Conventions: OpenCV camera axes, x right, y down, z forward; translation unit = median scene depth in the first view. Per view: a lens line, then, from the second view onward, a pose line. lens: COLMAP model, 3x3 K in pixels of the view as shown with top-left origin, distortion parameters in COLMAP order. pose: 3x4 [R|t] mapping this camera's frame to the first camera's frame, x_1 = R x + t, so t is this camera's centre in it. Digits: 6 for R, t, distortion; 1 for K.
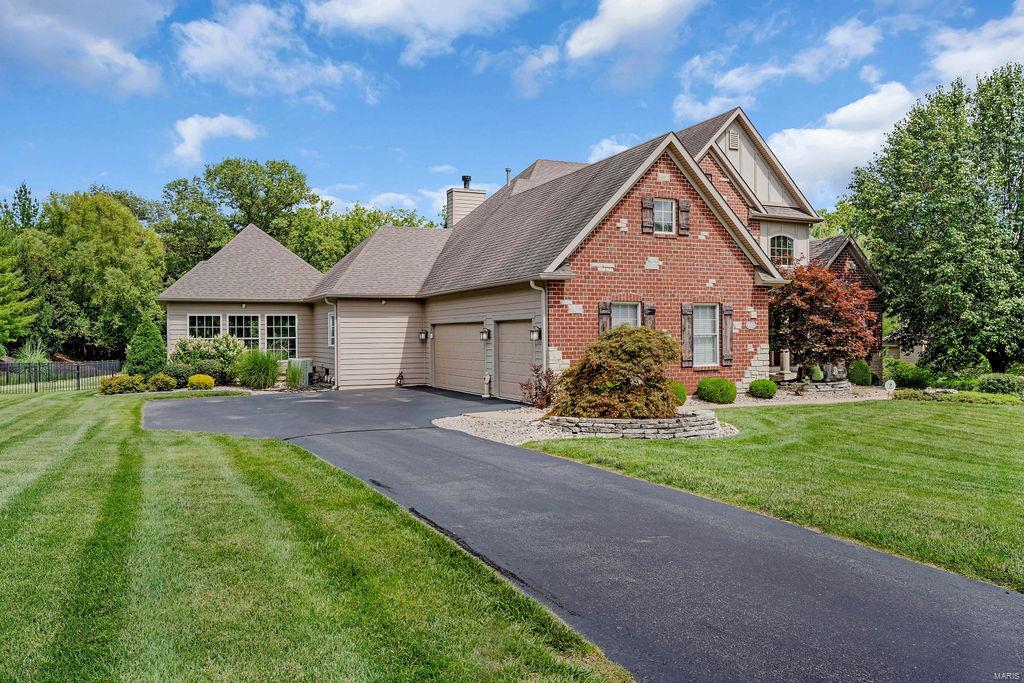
lens RADIAL K [[750.3, 0, 512.0], [0, 750.3, 341.5], [0, 0, 1]] dist [0.001107, 0.001638]
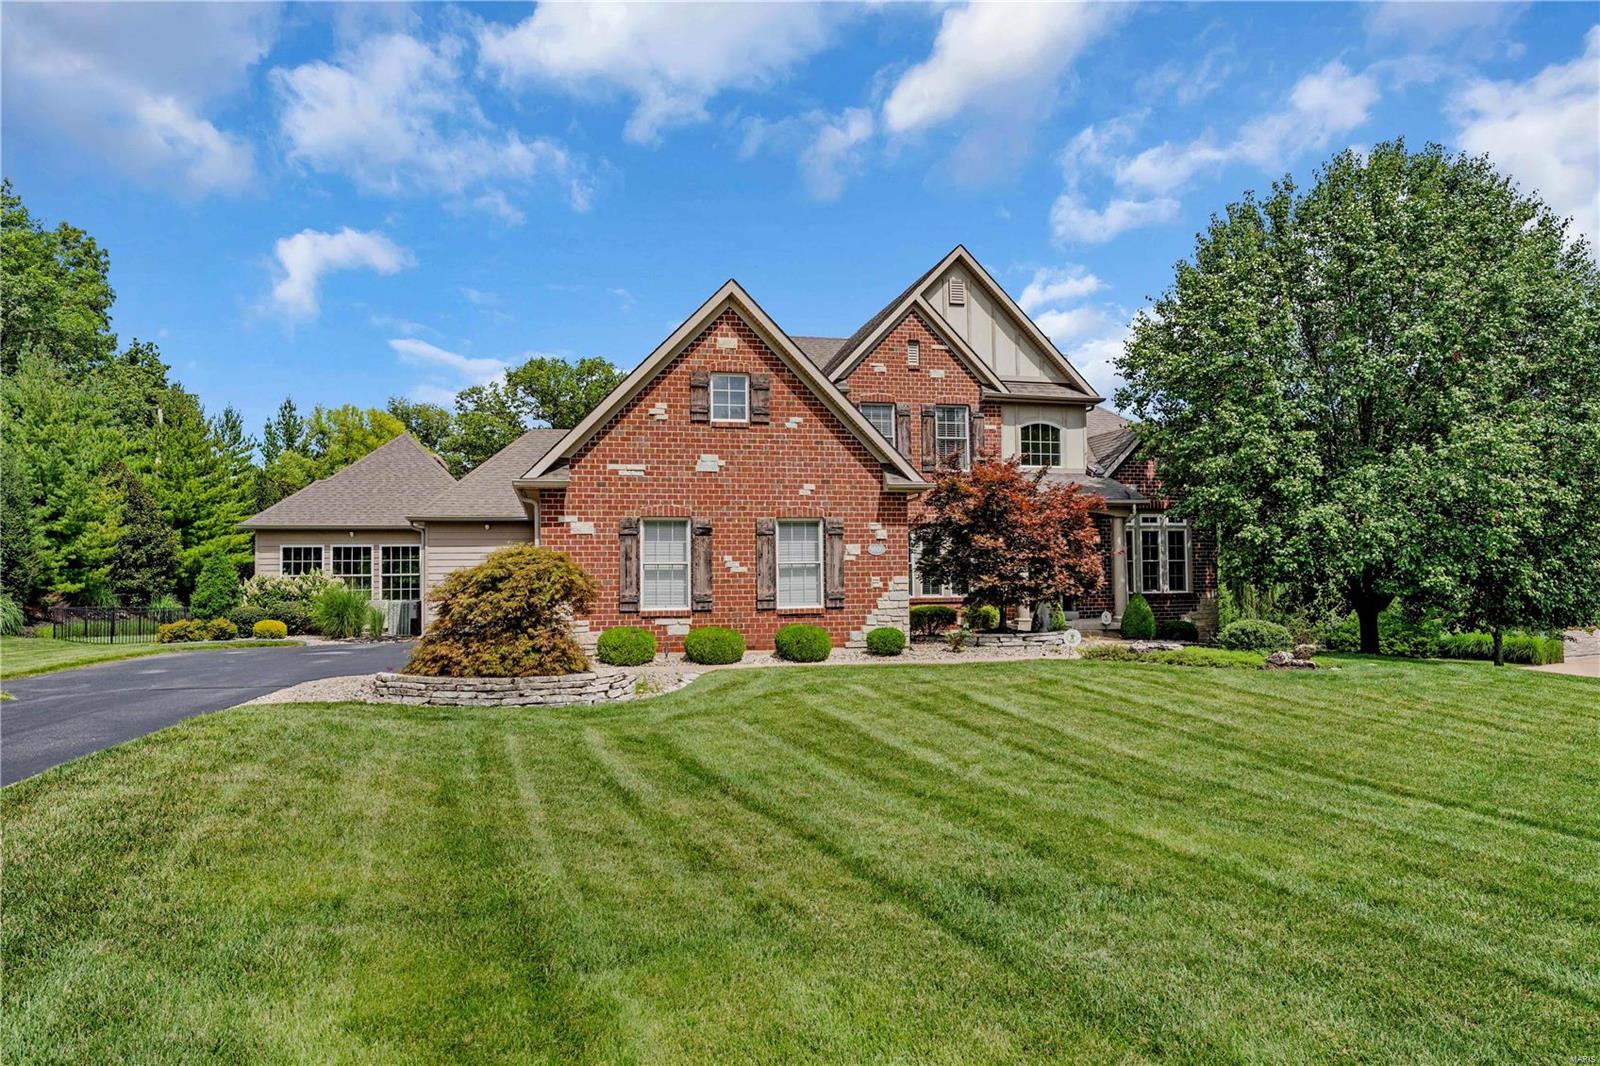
lens RADIAL K [[976.8, 0, 800.8], [0, 976.8, 551.3], [0, 0, 1]] dist [-0.005423, -0.000732]
pose [[0.983533, -0.009515, -0.180480, 0.417618], [0.003135, 0.999361, -0.035600, 0.012086], [0.180704, 0.034448, 0.982934, 0.100728]]
